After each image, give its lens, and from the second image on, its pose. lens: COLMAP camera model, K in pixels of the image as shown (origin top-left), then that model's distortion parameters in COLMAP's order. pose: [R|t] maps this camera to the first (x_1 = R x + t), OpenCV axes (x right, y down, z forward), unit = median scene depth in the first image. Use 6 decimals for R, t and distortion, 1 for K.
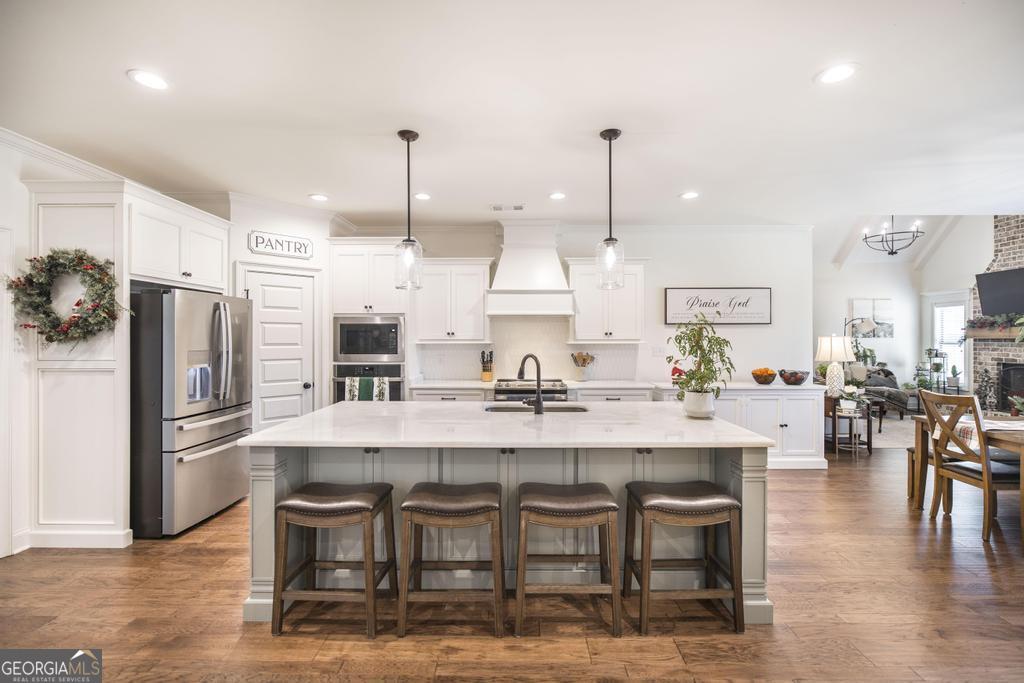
lens RADIAL K [[463.8, 0, 515.0], [0, 463.8, 340.9], [0, 0, 1]] dist [-0.003273, -0.000228]
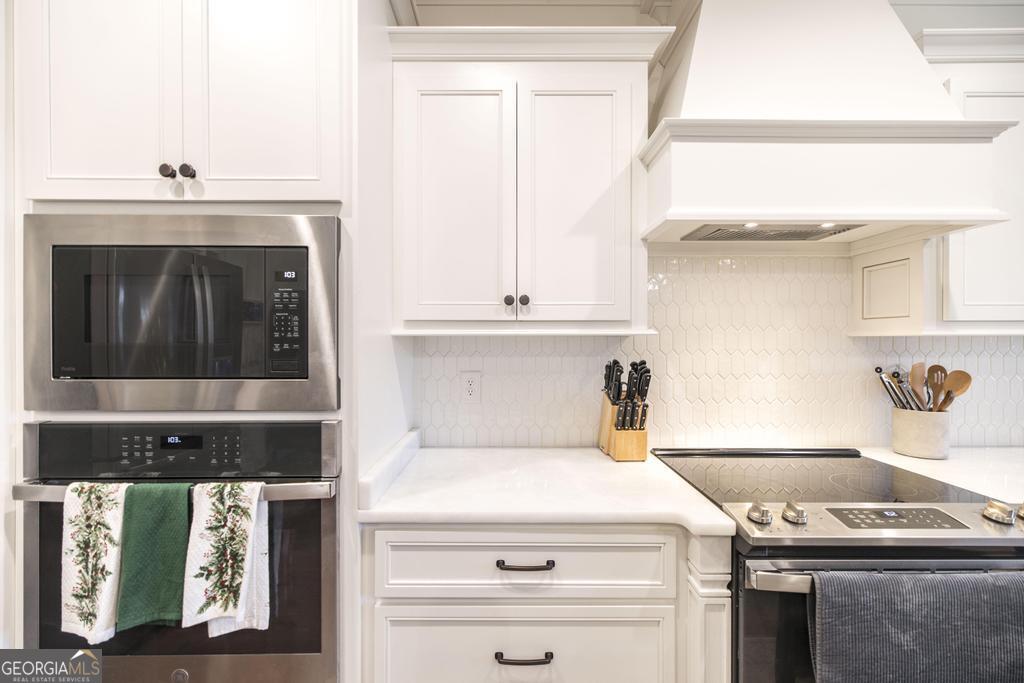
lens RADIAL K [[437.6, 0, 510.7], [0, 437.6, 341.4], [0, 0, 1]] dist [-0.002667, -0.000154]
pose [[0.999883, 0.000272, 0.015306, -0.156339], [-0.000275, 1.000000, 0.000171, 0.010660], [-0.015306, -0.000175, 0.999883, 0.781971]]
